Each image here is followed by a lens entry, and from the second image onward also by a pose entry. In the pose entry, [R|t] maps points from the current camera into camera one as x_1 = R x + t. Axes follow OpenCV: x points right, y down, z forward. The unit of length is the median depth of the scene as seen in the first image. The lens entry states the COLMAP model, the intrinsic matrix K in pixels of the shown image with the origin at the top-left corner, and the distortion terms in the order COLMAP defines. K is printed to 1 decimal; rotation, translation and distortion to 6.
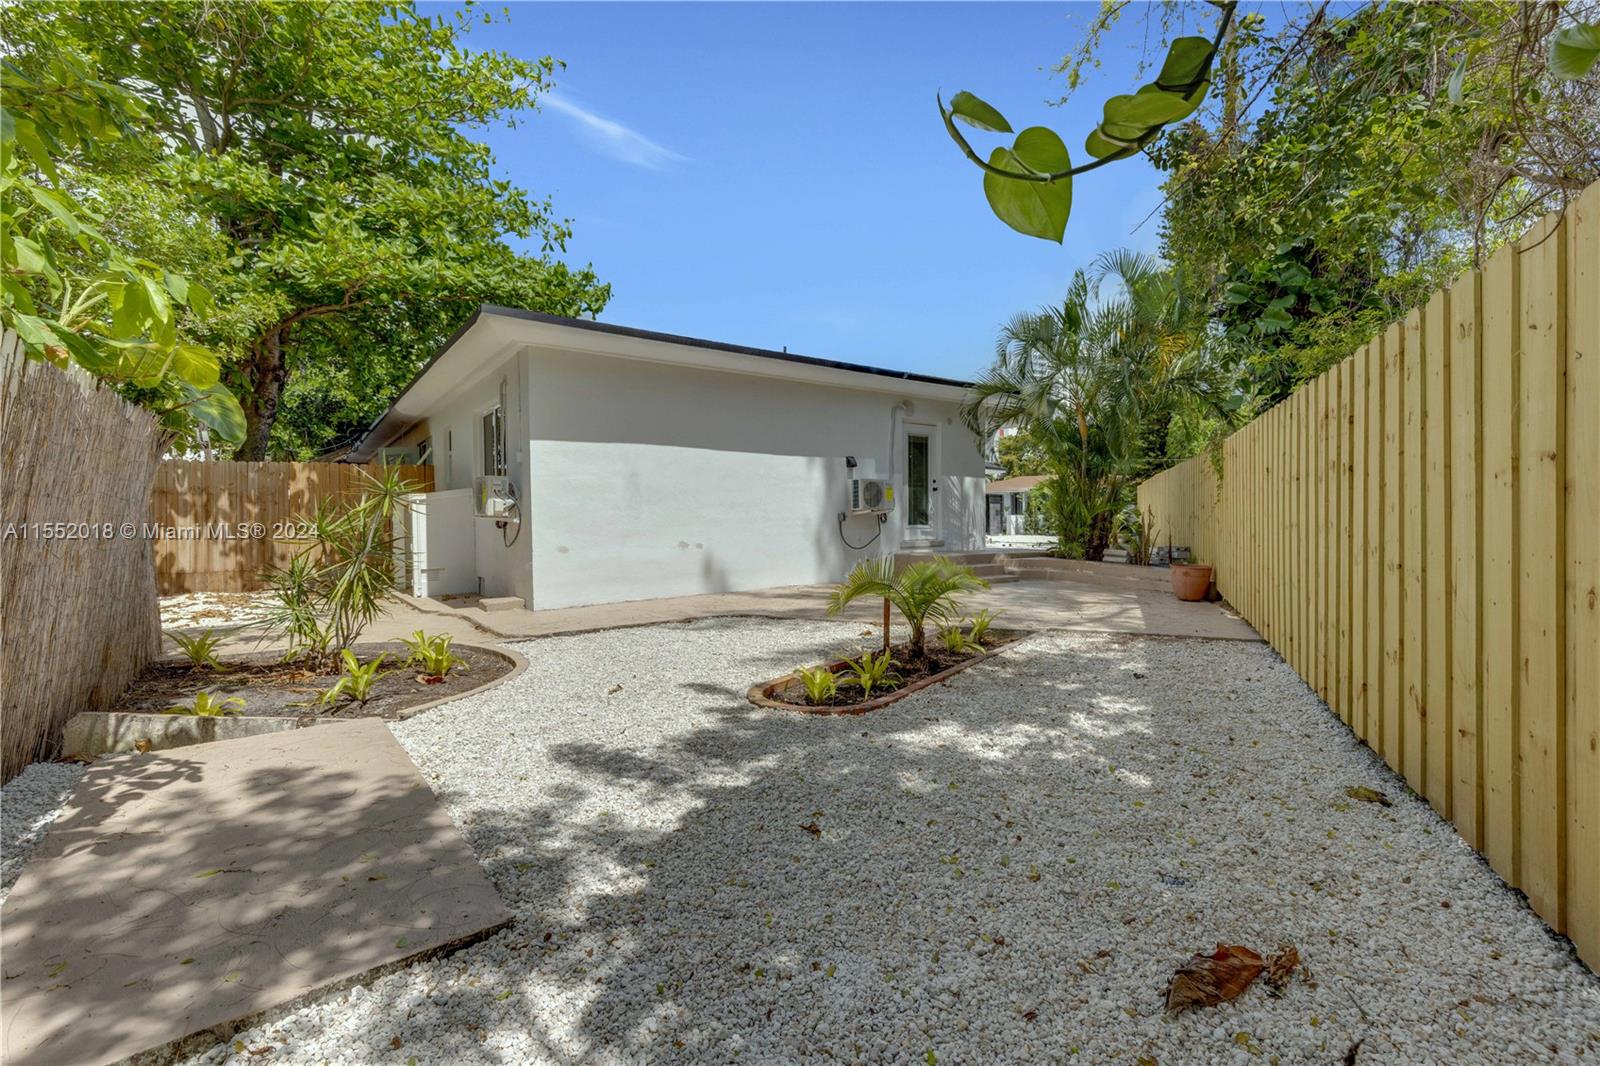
lens RADIAL K [[715.8, 0, 795.4], [0, 715.8, 531.9], [0, 0, 1]] dist [0.010573, -0.002975]
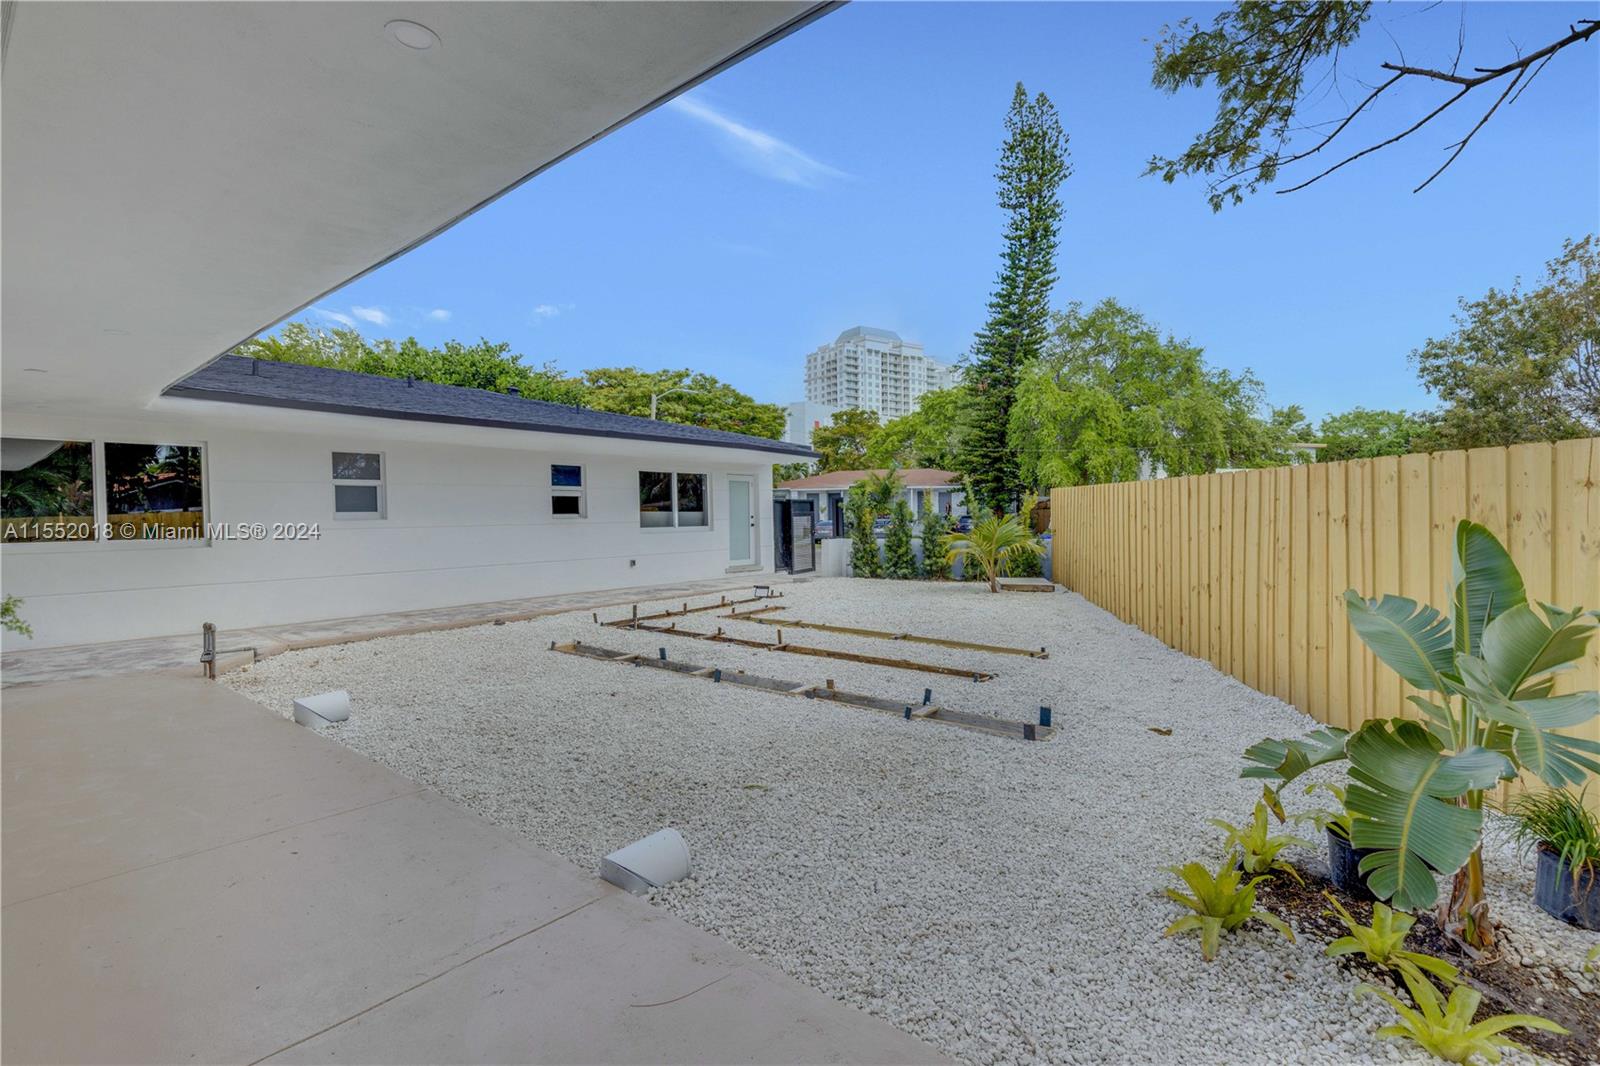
lens RADIAL K [[715.8, 0, 801.9], [0, 715.8, 530.0], [0, 0, 1]] dist [0.010573, -0.002975]
pose [[0.967247, -0.012829, 0.253511, 0.114706], [0.011480, 0.999911, 0.006801, -0.027704], [-0.253576, -0.003668, 0.967309, 0.384955]]
